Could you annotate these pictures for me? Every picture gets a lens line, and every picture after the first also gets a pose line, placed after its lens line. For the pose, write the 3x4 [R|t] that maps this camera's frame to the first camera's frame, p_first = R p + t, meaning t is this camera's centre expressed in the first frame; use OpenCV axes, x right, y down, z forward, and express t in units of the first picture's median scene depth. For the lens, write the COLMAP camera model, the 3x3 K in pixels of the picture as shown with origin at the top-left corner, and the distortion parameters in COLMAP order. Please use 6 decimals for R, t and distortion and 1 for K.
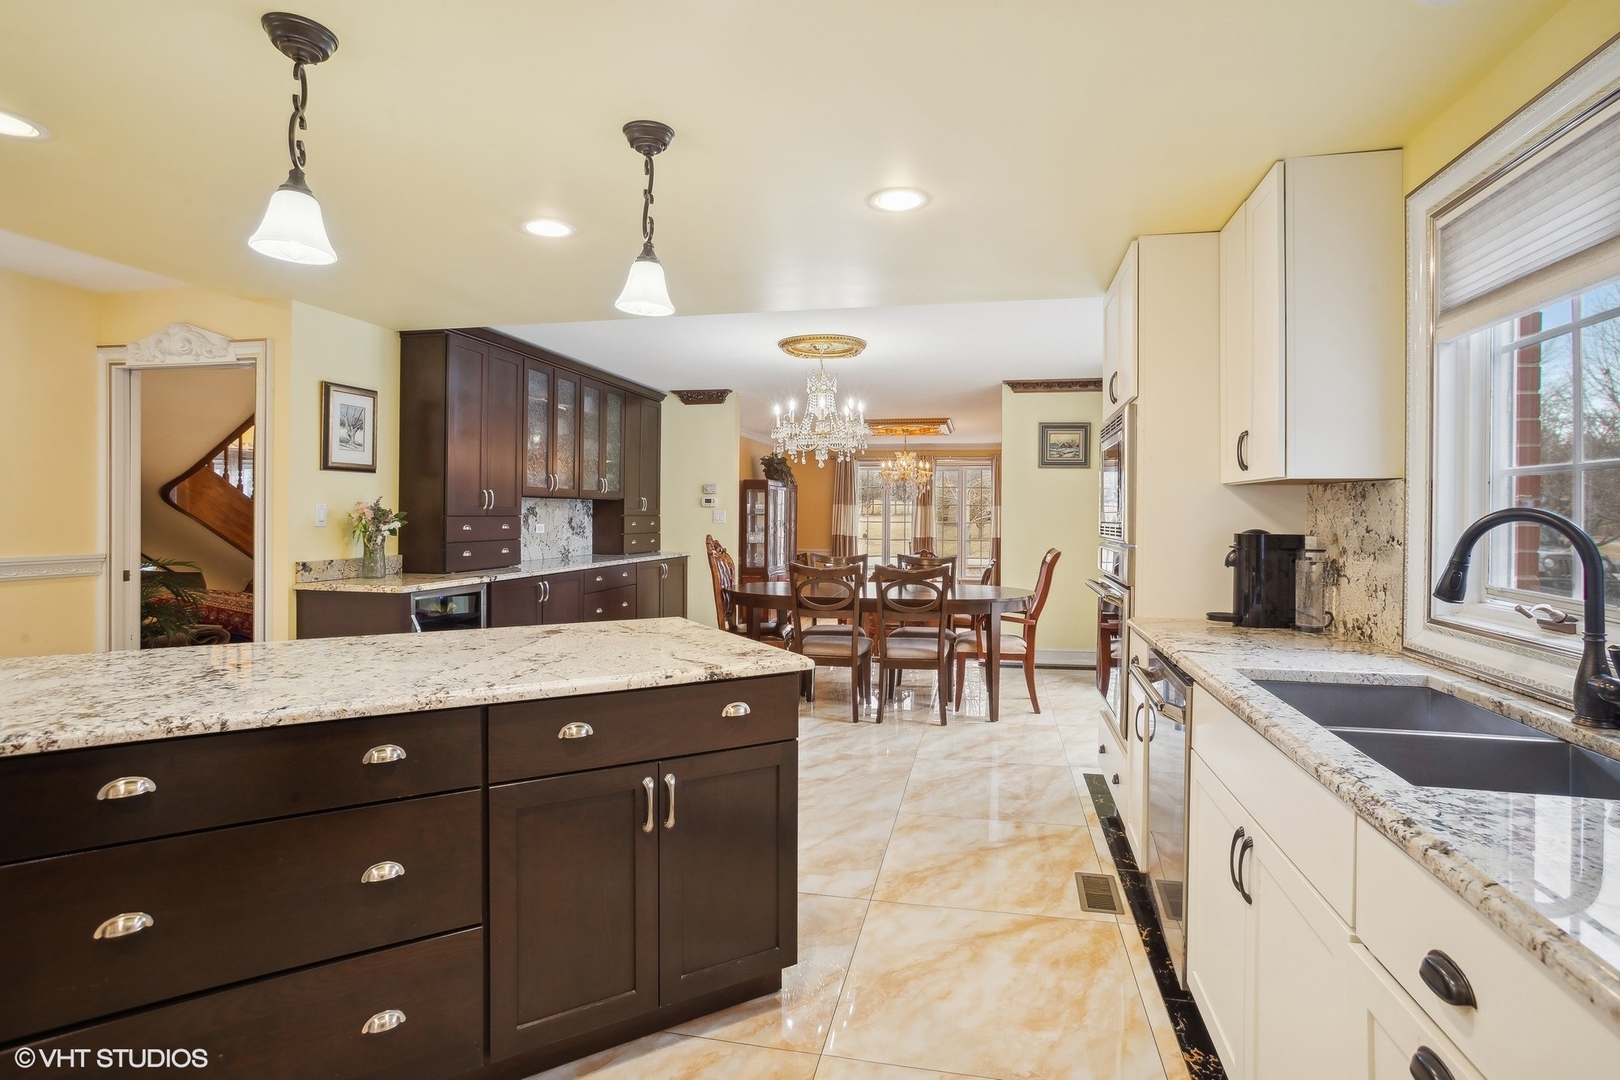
lens RADIAL K [[818.1, 0, 846.0], [0, 818.1, 514.7], [0, 0, 1]] dist [-0.037743, 0.000814]
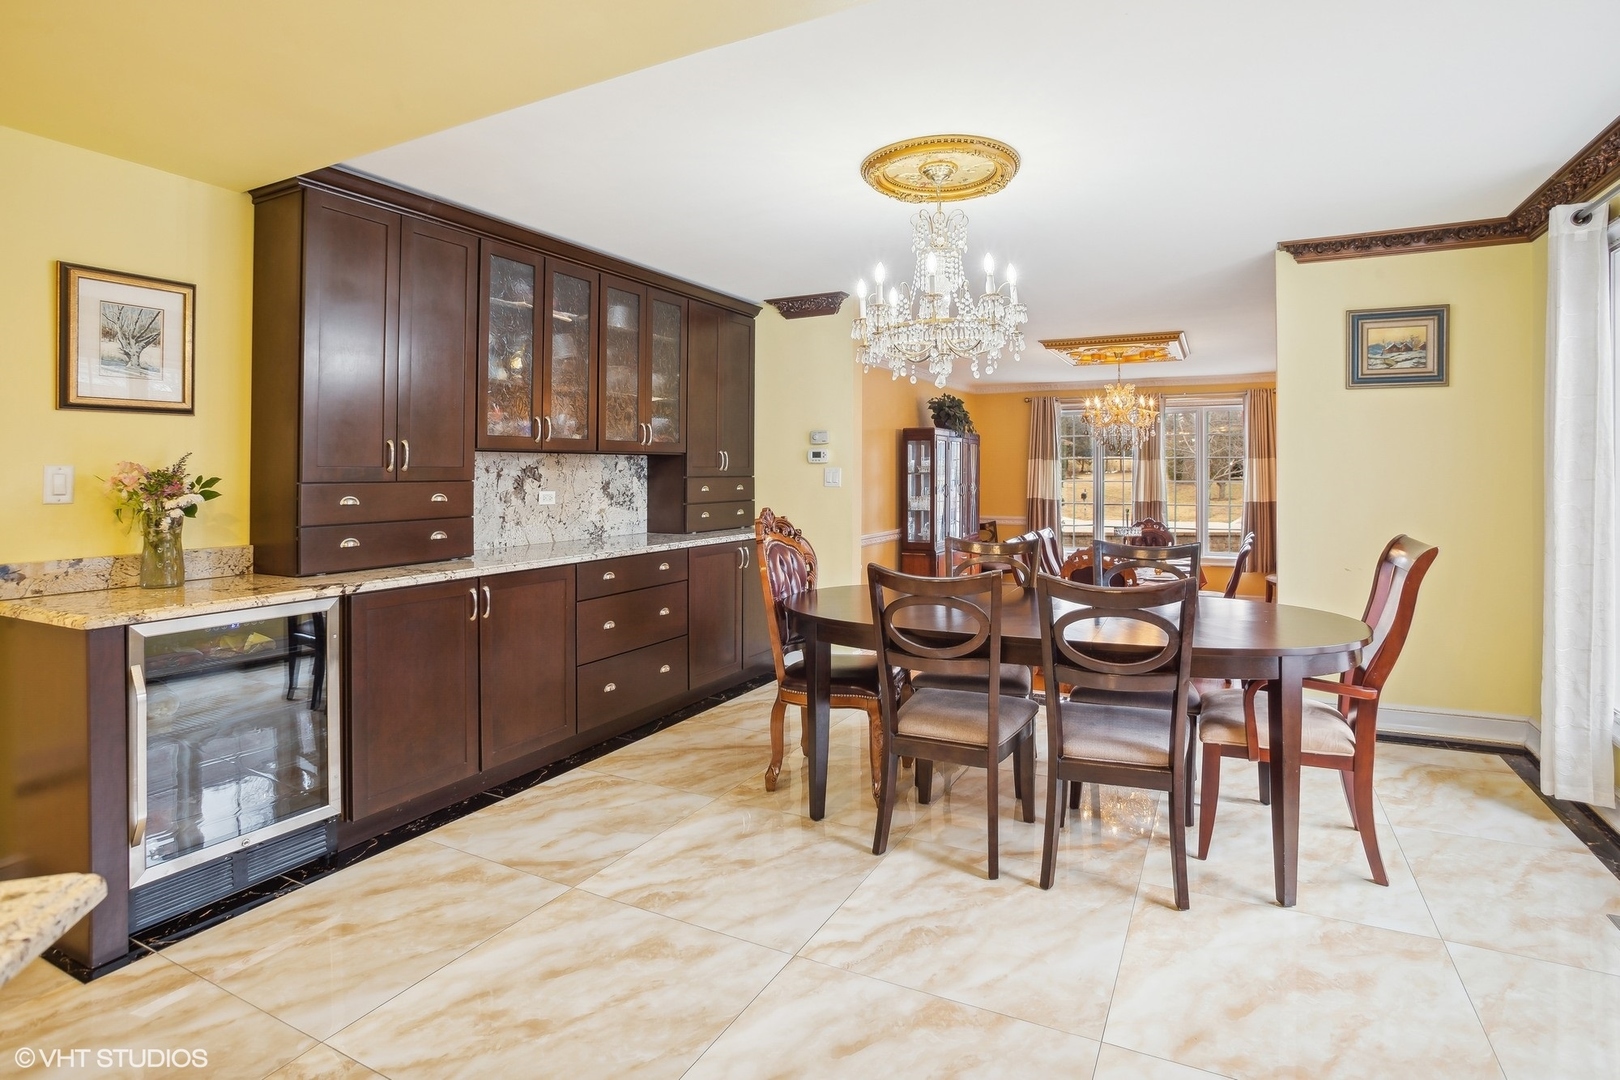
lens RADIAL K [[843.3, 0, 838.3], [0, 843.3, 478.2], [0, 0, 1]] dist [-0.047634, 0.000809]
pose [[0.964766, -0.009202, -0.262949, 0.043979], [0.010829, 0.999930, 0.004741, -0.000277], [0.262887, -0.007422, 0.964798, 0.359486]]
